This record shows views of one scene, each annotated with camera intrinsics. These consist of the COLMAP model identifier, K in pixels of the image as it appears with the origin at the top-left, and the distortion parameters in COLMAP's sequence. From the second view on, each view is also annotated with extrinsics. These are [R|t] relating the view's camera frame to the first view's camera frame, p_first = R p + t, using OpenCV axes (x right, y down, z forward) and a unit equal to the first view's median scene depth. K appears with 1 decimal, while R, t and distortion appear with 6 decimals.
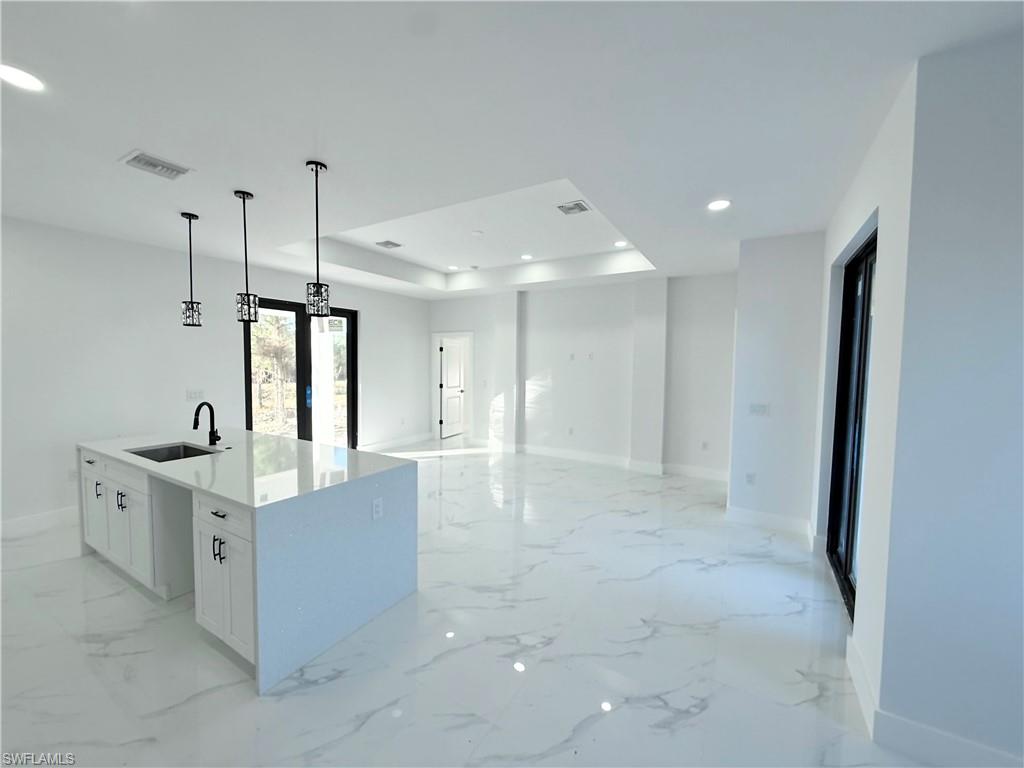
lens RADIAL K [[406.2, 0, 512.0], [0, 406.2, 384.0], [0, 0, 1]] dist [0.000679, 0.000066]
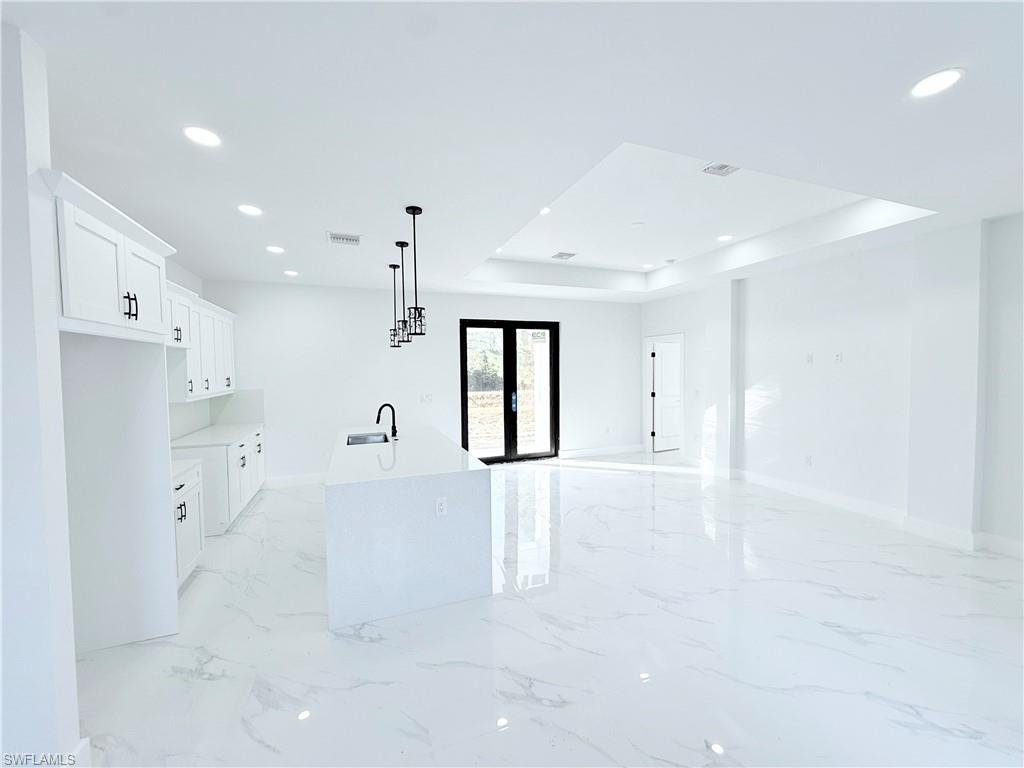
lens RADIAL K [[409.7, 0, 514.0], [0, 409.7, 382.6], [0, 0, 1]] dist [-0.001231, 0.000101]
pose [[0.783047, 0.001238, -0.621961, 0.208938], [-0.013627, 0.999792, -0.015167, -0.005583], [0.621813, 0.020352, 0.782902, 0.102503]]
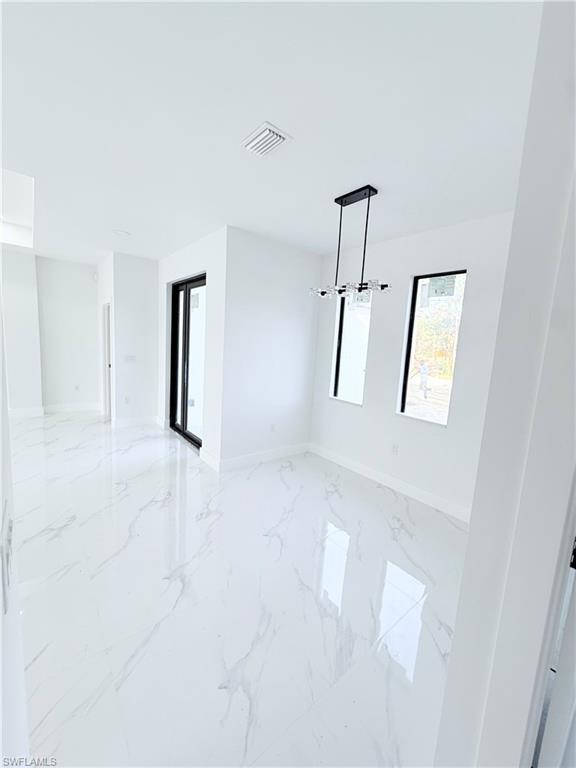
lens RADIAL K [[307.3, 0, 284.9], [0, 307.3, 381.7], [0, 0, 1]] dist [-0.001231, 0.000101]
pose [[0.346337, -0.110458, 0.931585, -0.247377], [-0.003132, 0.992902, 0.118892, 0.002964], [-0.938105, -0.044095, 0.343532, -0.032784]]
